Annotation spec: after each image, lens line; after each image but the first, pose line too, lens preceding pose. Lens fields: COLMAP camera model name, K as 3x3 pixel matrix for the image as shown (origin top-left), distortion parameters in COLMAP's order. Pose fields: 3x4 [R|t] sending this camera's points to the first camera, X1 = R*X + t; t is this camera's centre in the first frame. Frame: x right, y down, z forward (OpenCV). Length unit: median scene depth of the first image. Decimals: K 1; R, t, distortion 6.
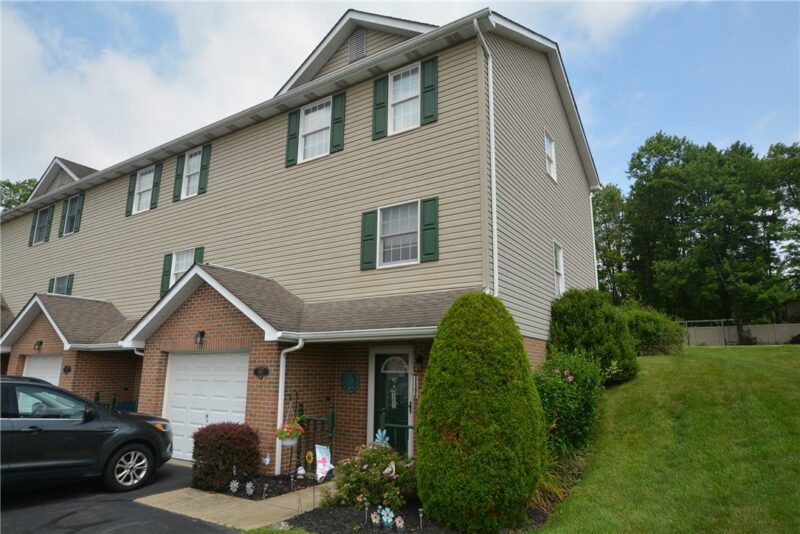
lens RADIAL K [[487.3, 0, 400.0], [0, 487.3, 267.0], [0, 0, 1]] dist [0.000102, 0.000052]
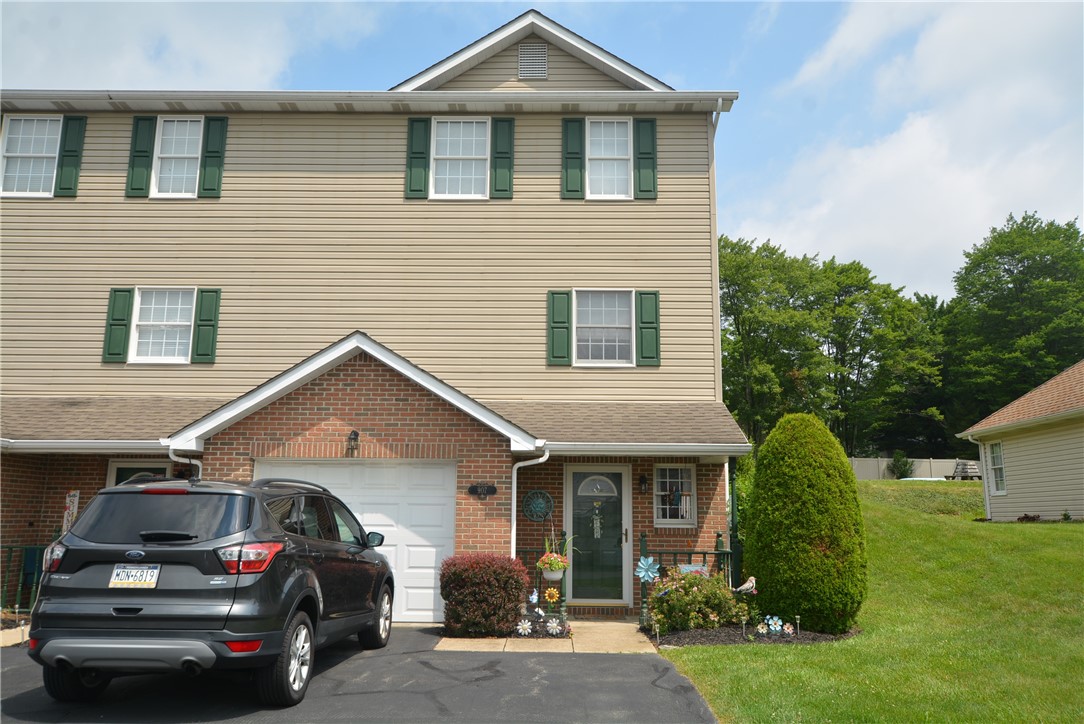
lens RADIAL K [[818.7, 0, 542.0], [0, 818.7, 362.0], [0, 0, 1]] dist [0.005637, 0.003524]
pose [[0.845030, 0.103035, 0.524697, -0.799799], [-0.115801, 0.993236, -0.008544, 0.014248], [-0.522029, -0.053541, 0.851246, -0.113954]]
